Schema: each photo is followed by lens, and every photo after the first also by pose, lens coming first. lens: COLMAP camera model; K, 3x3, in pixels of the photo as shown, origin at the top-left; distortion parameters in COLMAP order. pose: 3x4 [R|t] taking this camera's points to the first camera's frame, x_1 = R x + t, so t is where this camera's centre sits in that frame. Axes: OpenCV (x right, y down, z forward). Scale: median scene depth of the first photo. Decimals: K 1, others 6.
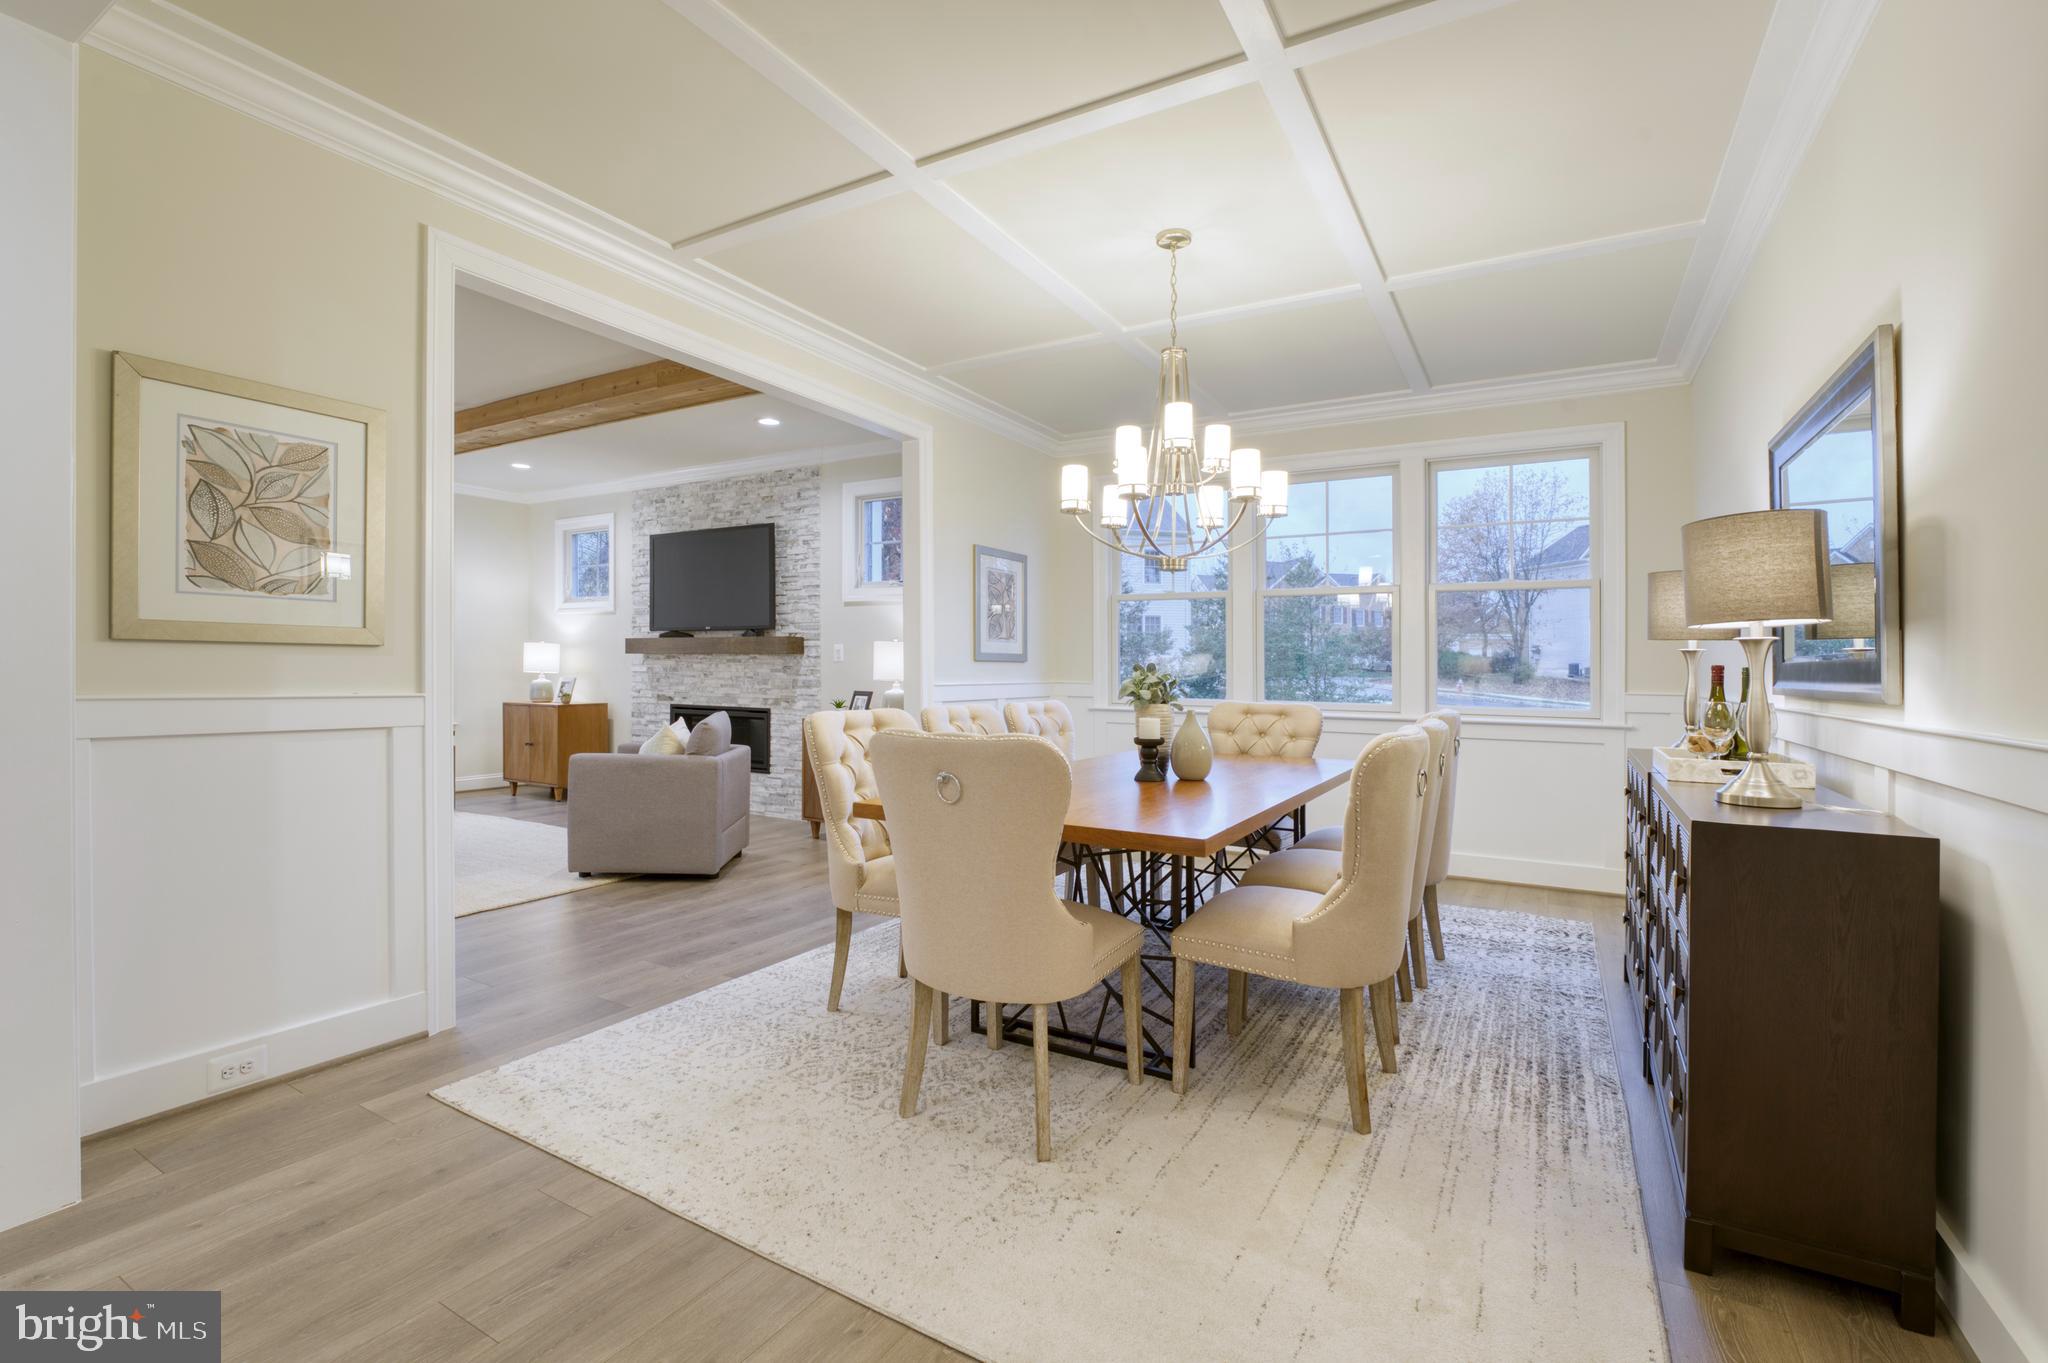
lens RADIAL K [[899.6, 0, 1026.4], [0, 899.6, 653.9], [0, 0, 1]] dist [-0.007796, 0.000746]
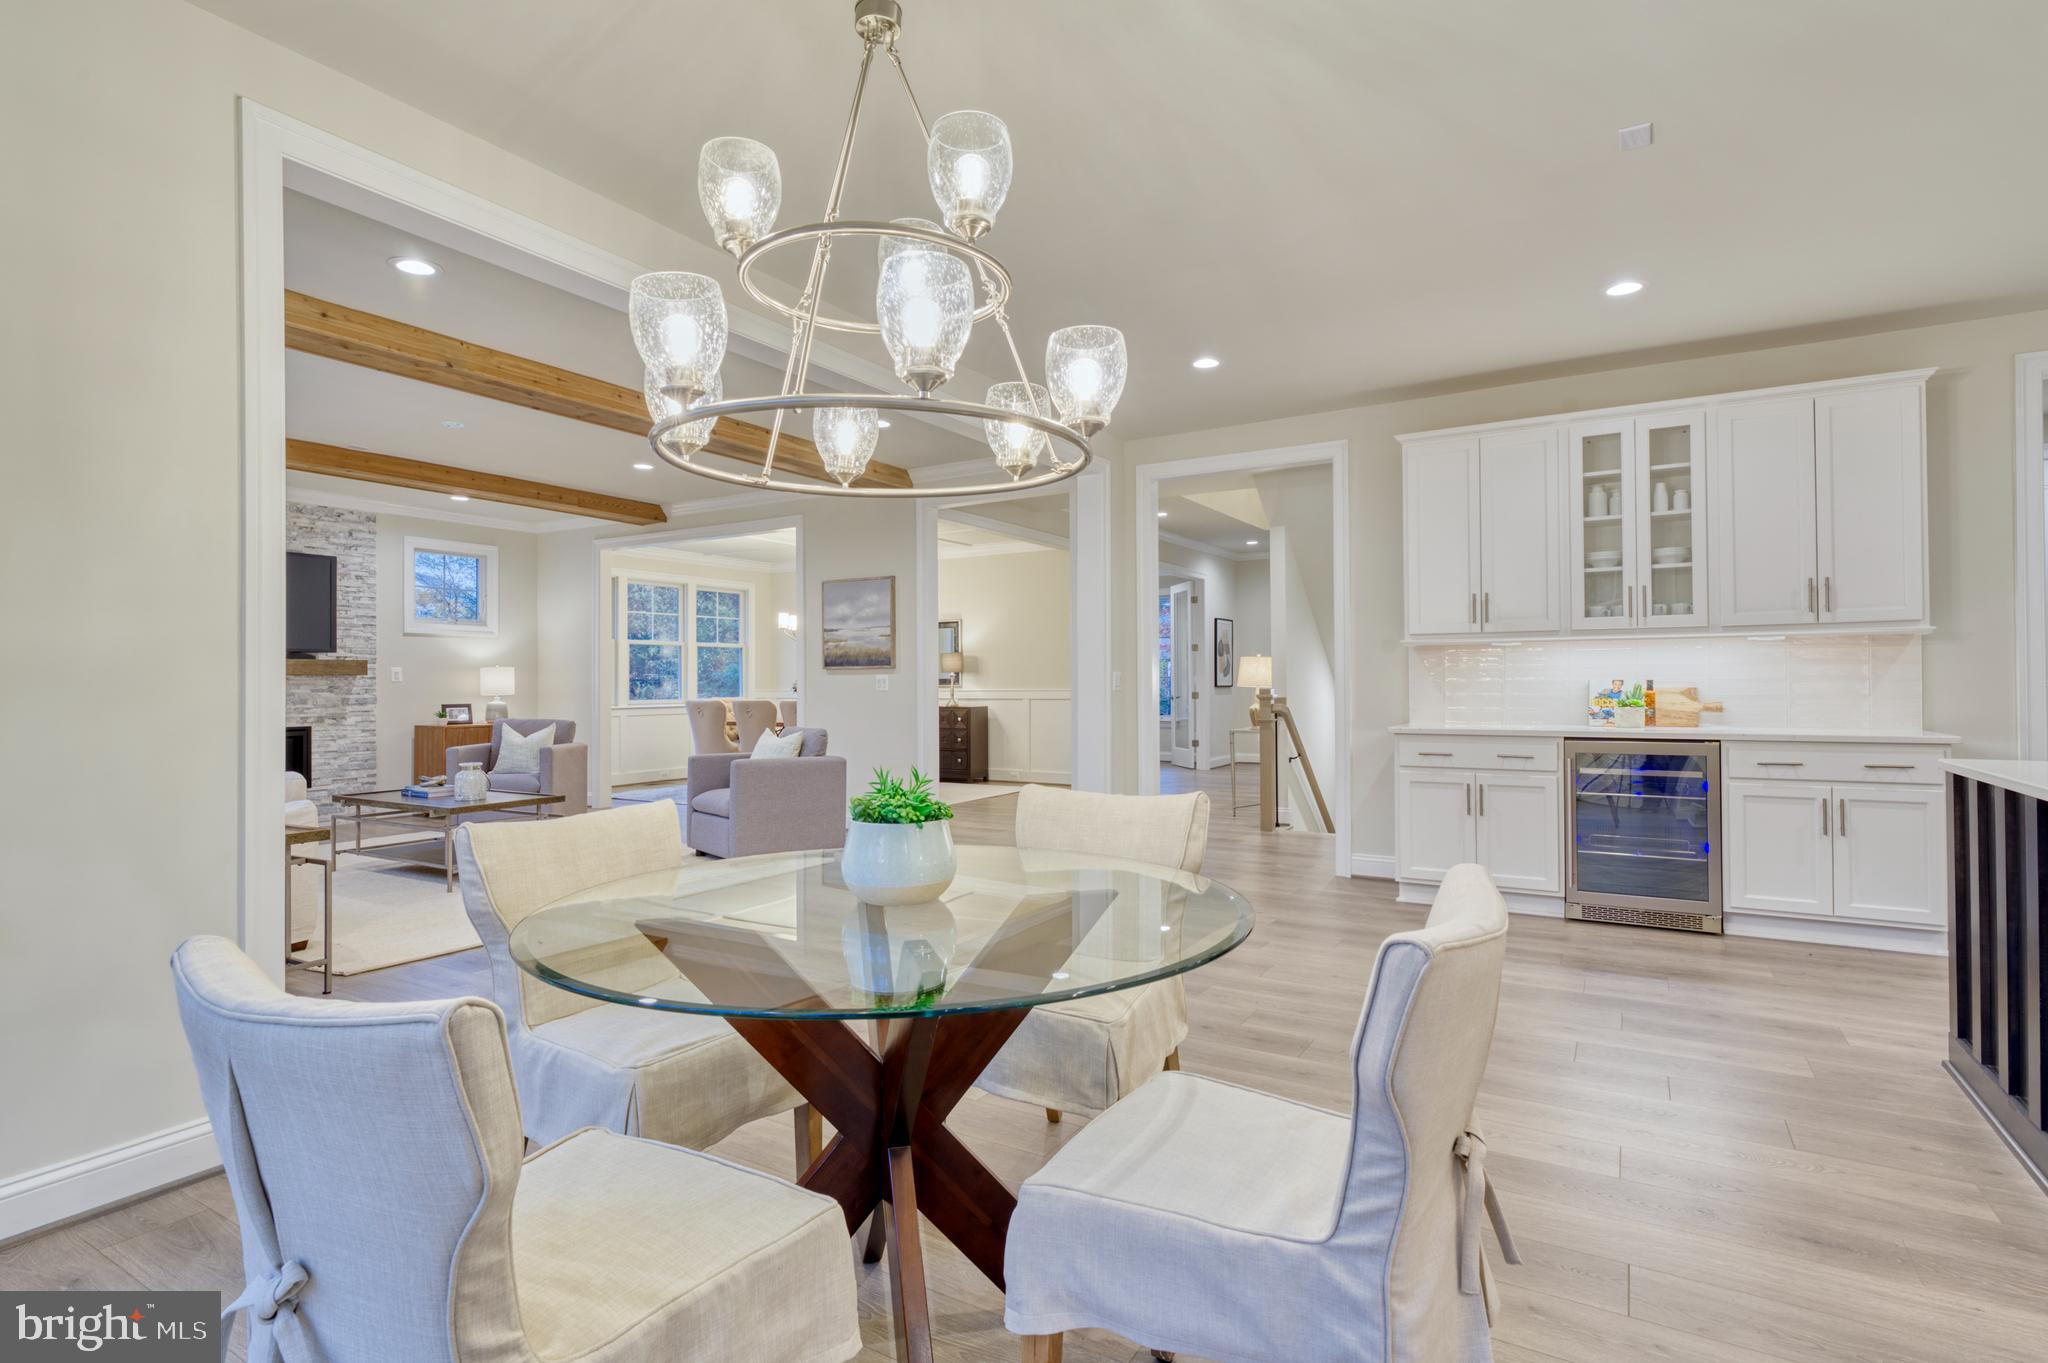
lens RADIAL K [[1014.4, 0, 1021.6], [0, 1014.4, 679.9], [0, 0, 1]] dist [-0.004118, -0.000290]
pose [[0.012678, -0.013201, 0.999832, -1.530541], [-0.013623, 0.999818, 0.013374, -0.022922], [-0.999827, -0.013790, 0.012496, 0.146098]]
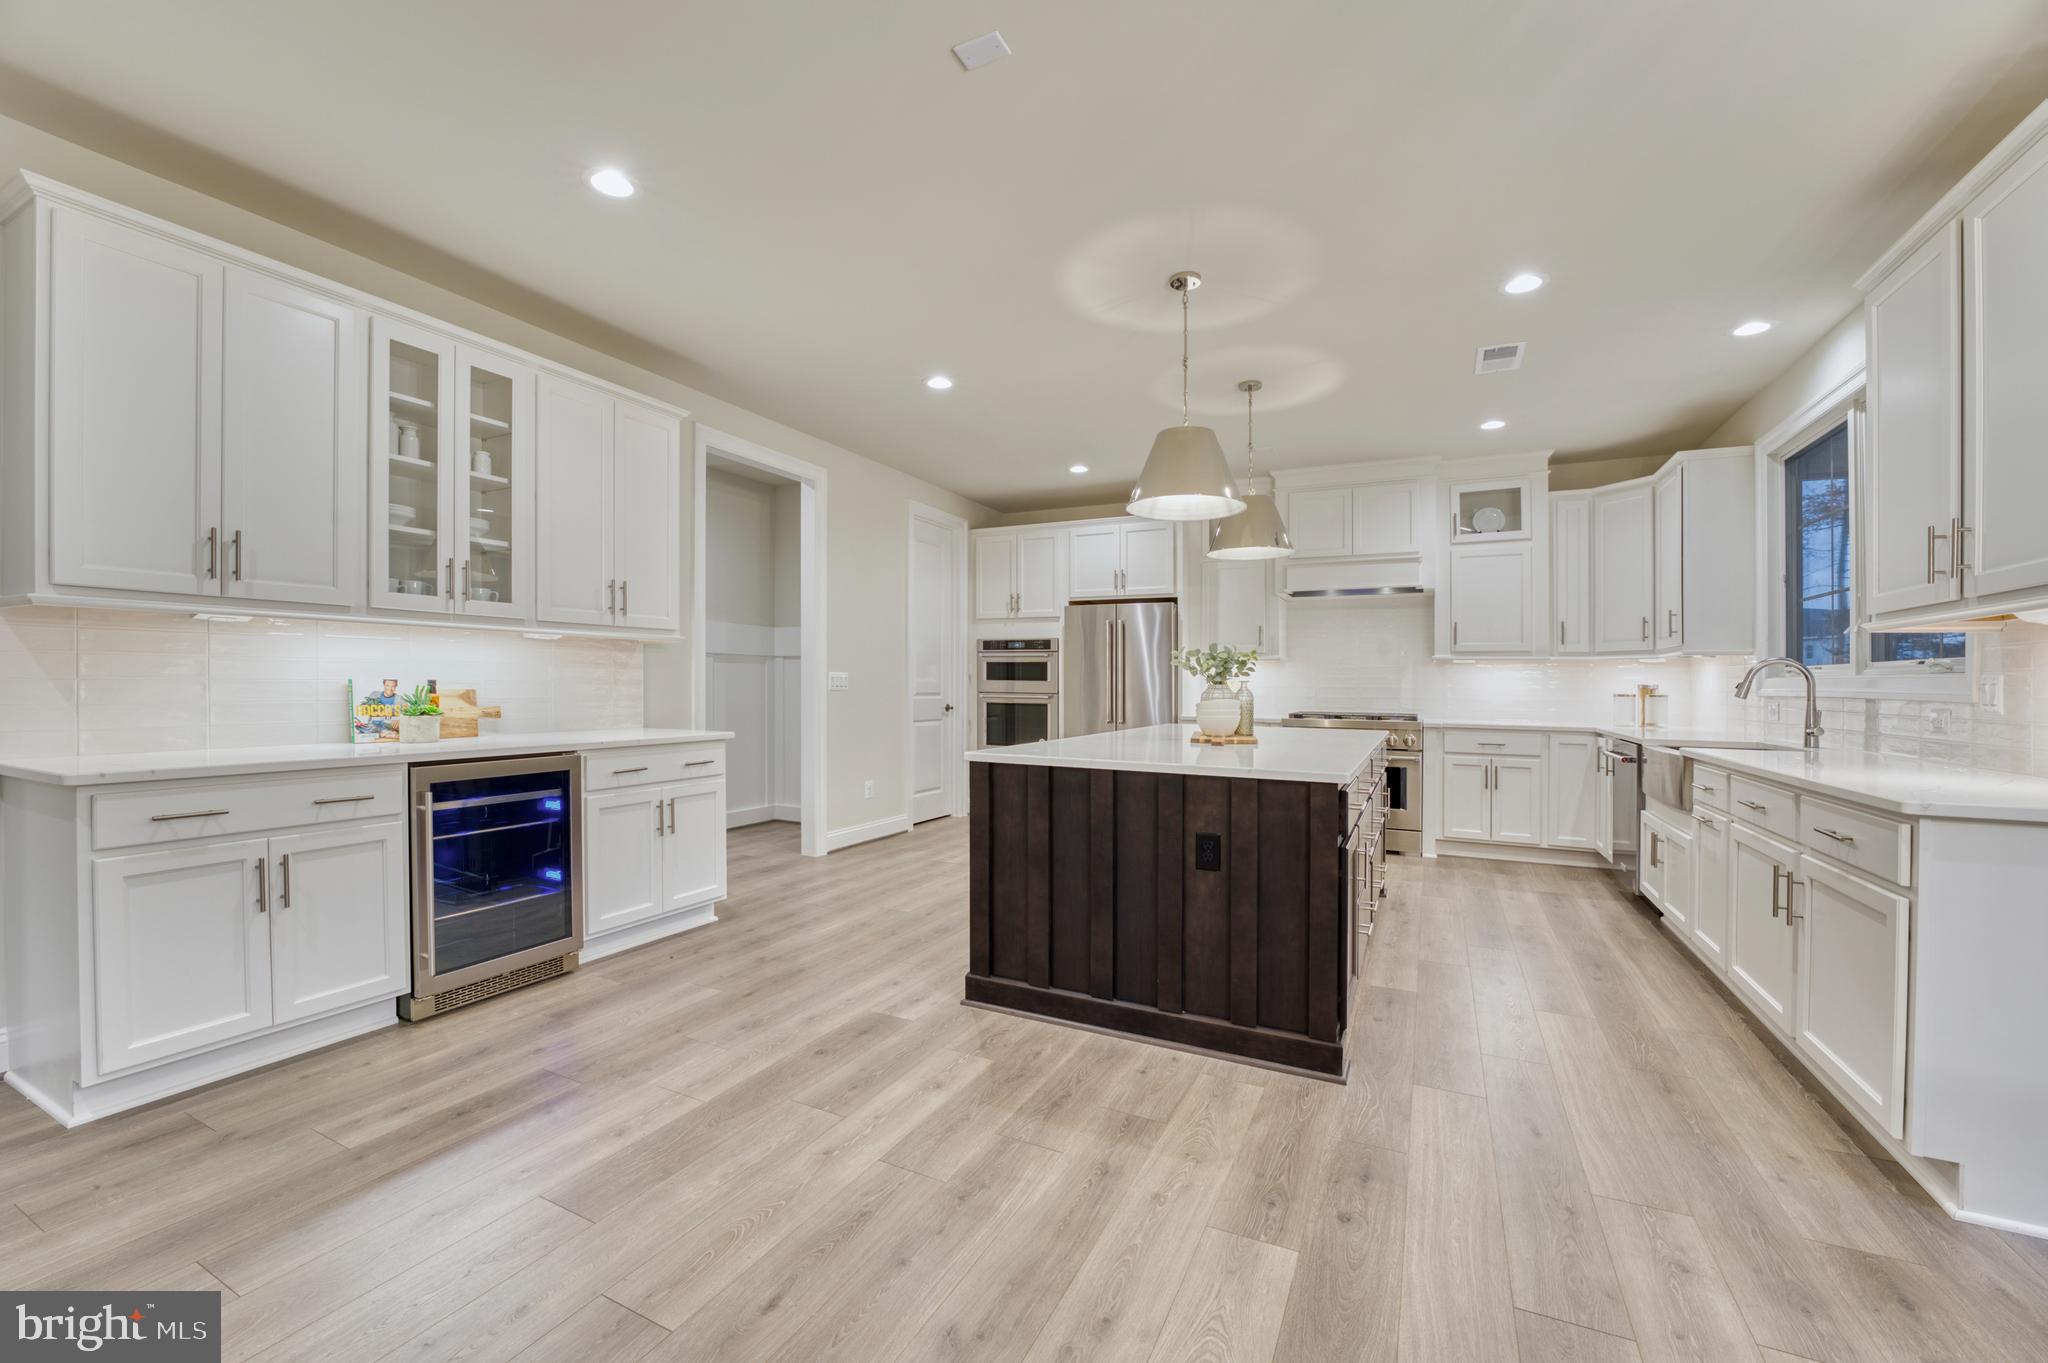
lens RADIAL K [[826.7, 0, 1003.7], [0, 826.7, 680.5], [0, 0, 1]] dist [-0.001141, -0.000279]
pose [[-0.998123, -0.030737, -0.052970, -1.070353], [-0.029581, 0.999310, -0.022482, -0.017864], [0.053625, -0.020872, -0.998343, 0.193253]]
